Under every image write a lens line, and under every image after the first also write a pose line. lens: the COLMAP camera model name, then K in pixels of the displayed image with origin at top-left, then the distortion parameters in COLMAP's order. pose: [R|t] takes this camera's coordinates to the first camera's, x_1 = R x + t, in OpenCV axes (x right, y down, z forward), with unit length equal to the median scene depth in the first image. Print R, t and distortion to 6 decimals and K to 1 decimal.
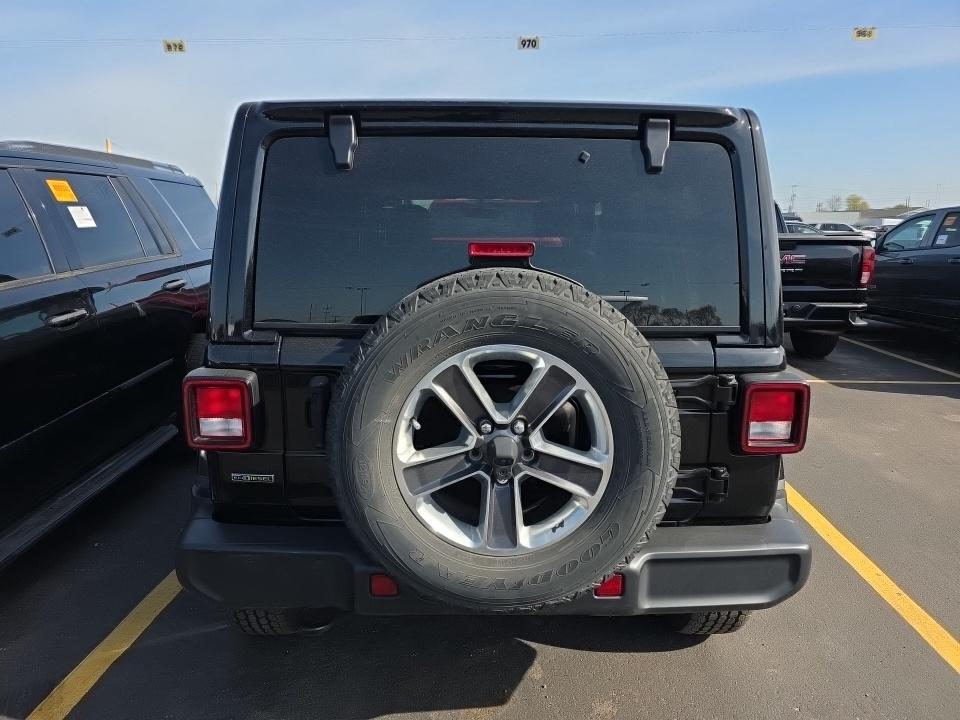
lens RADIAL K [[656.7, 0, 480.0], [0, 656.7, 360.0], [0, 0, 1]] dist [0.034334, -0.001458]
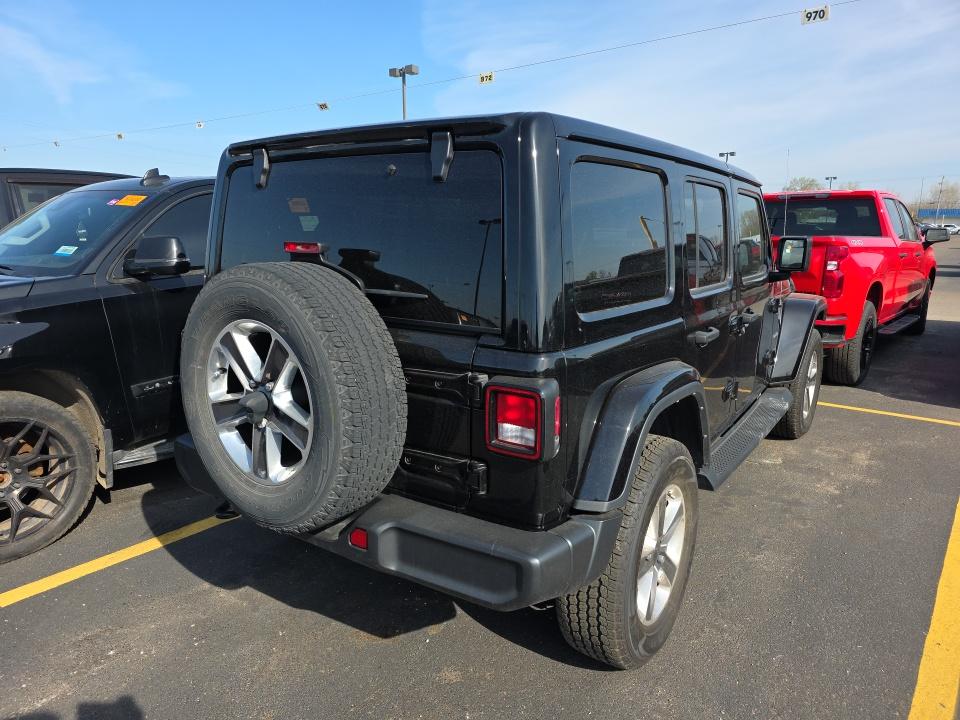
lens RADIAL K [[656.7, 0, 480.0], [0, 656.7, 360.0], [0, 0, 1]] dist [0.034334, -0.001458]
pose [[0.804601, 0.114078, -0.582755, 1.112290], [-0.113942, 0.992797, 0.037029, -0.041897], [0.582782, 0.036607, 0.811804, 0.185458]]
